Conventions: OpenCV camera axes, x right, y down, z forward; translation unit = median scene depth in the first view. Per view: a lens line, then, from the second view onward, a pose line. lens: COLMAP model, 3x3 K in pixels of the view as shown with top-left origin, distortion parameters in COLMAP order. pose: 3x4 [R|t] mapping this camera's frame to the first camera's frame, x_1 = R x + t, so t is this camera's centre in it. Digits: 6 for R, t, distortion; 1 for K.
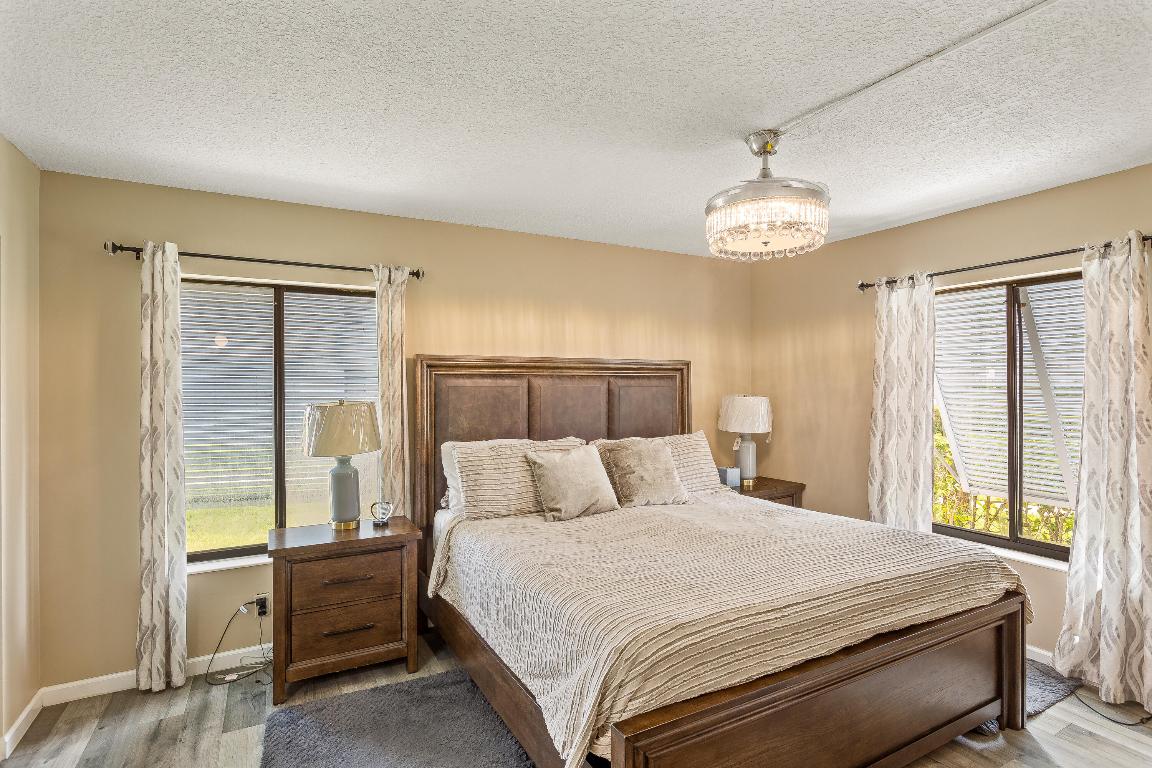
lens RADIAL K [[576.3, 0, 576.0], [0, 576.3, 384.0], [0, 0, 1]] dist [-0.005446, -0.000295]
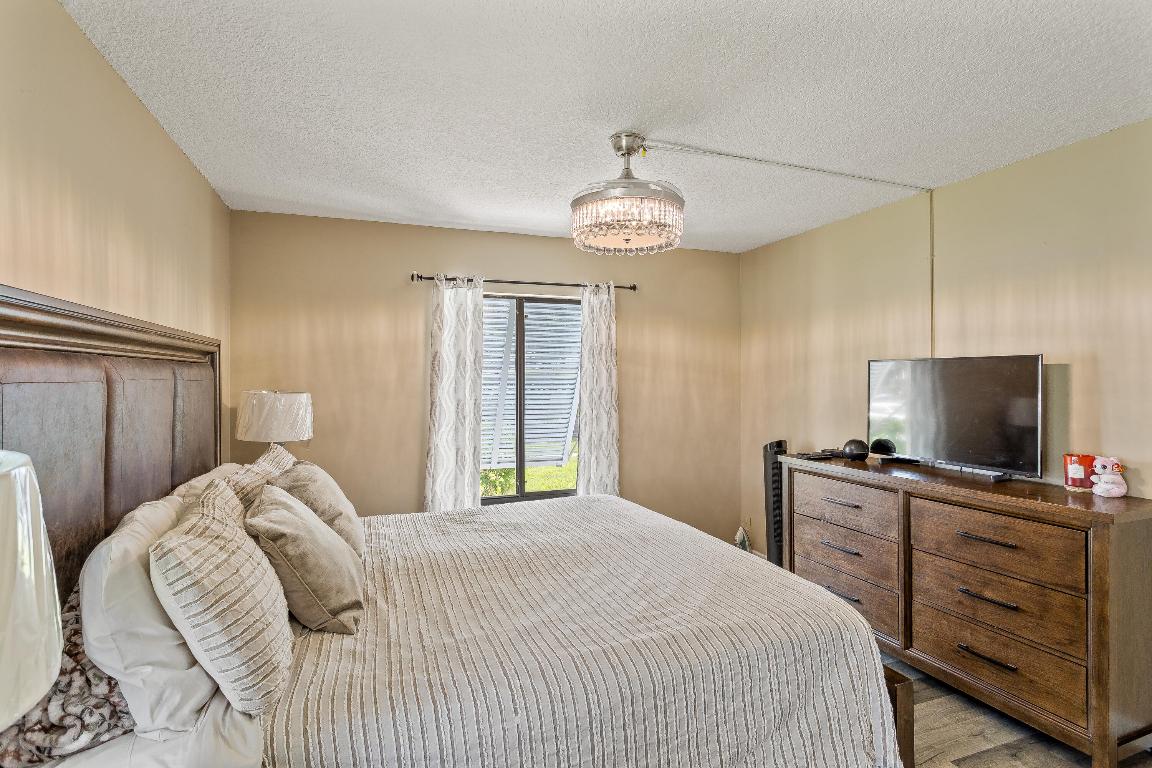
lens RADIAL K [[576.3, 0, 576.0], [0, 576.3, 384.0], [0, 0, 1]] dist [-0.005446, -0.000295]
pose [[0.127665, -0.016570, 0.991679, -0.492437], [-0.001251, 0.999857, 0.016868, -0.003566], [-0.991817, -0.003394, 0.127626, 0.670379]]
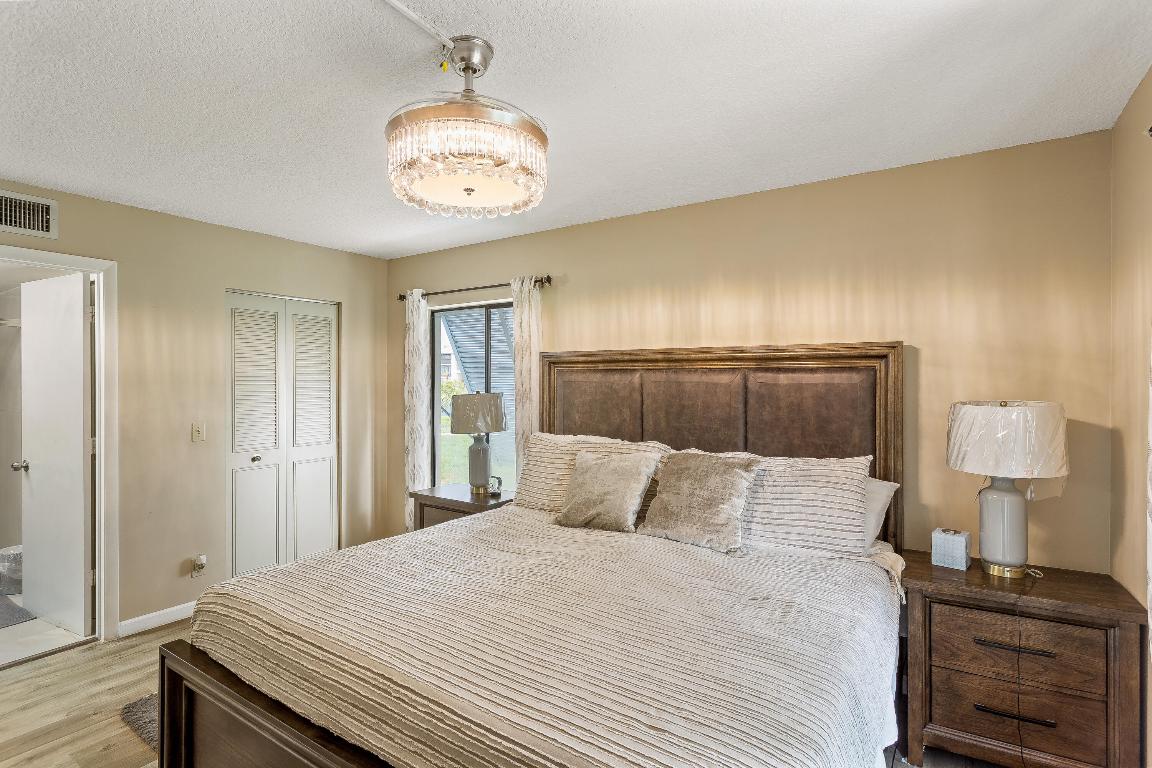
lens RADIAL K [[576.3, 0, 576.0], [0, 576.3, 384.0], [0, 0, 1]] dist [-0.005446, -0.000295]
pose [[0.461230, 0.008639, -0.887239, 0.735941], [-0.002199, 0.999961, 0.008594, -0.000131], [0.887278, -0.002013, 0.461230, 0.542079]]
